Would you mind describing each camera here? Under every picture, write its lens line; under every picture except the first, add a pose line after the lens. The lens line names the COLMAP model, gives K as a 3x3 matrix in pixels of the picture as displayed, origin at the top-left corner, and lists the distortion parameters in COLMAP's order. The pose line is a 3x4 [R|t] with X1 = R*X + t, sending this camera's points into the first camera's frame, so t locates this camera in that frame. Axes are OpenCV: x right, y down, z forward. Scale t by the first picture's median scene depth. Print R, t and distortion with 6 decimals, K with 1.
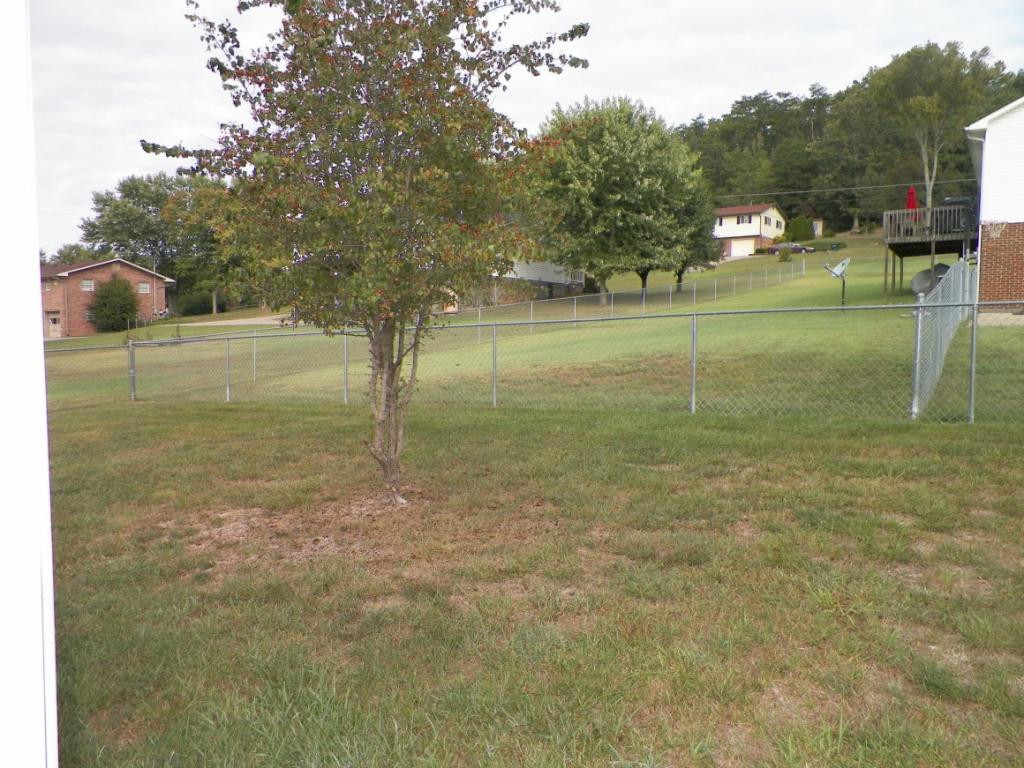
lens RADIAL K [[756.5, 0, 508.7], [0, 756.5, 379.1], [0, 0, 1]] dist [-0.000336, 0.001016]
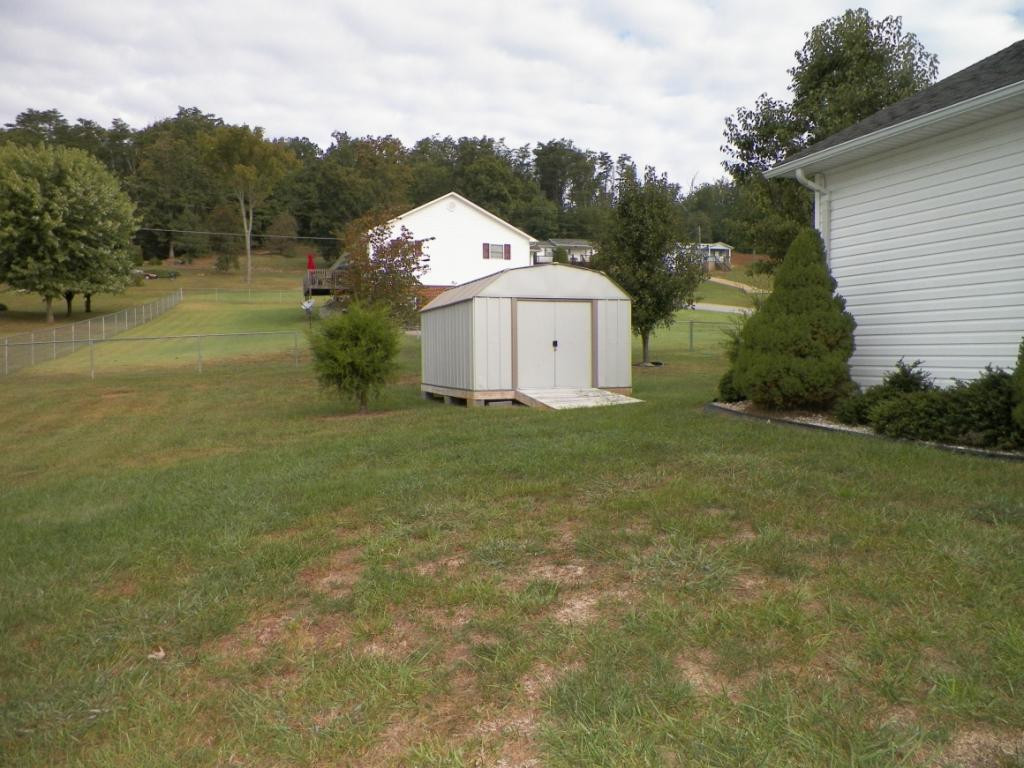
lens RADIAL K [[756.5, 0, 513.6], [0, 756.5, 386.5], [0, 0, 1]] dist [-0.001272, -0.006920]
pose [[0.607361, -0.054804, 0.792533, -0.288050], [0.068796, 0.997498, 0.016255, 0.020667], [-0.791441, 0.044650, 0.609612, -0.182508]]
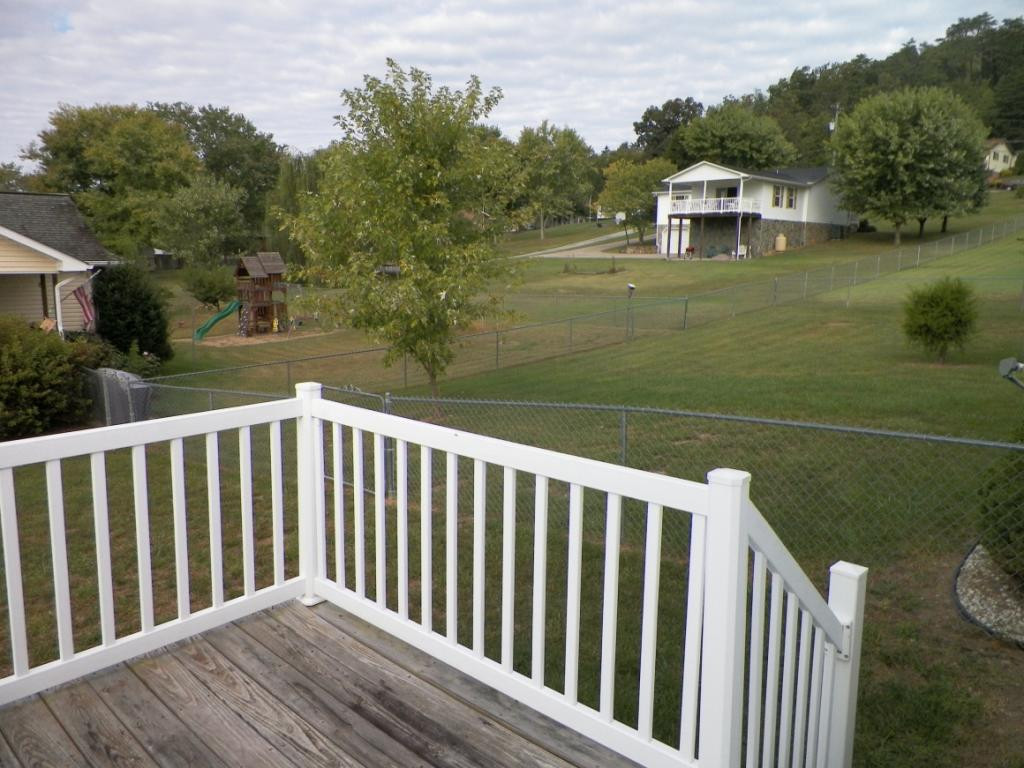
lens RADIAL K [[756.5, 0, 510.3], [0, 756.5, 381.6], [0, 0, 1]] dist [-0.001272, -0.006920]
pose [[0.984482, 0.031724, -0.172593, -0.246910], [-0.013552, 0.994331, 0.105463, 0.006245], [0.174960, -0.101487, 0.979331, -0.344668]]
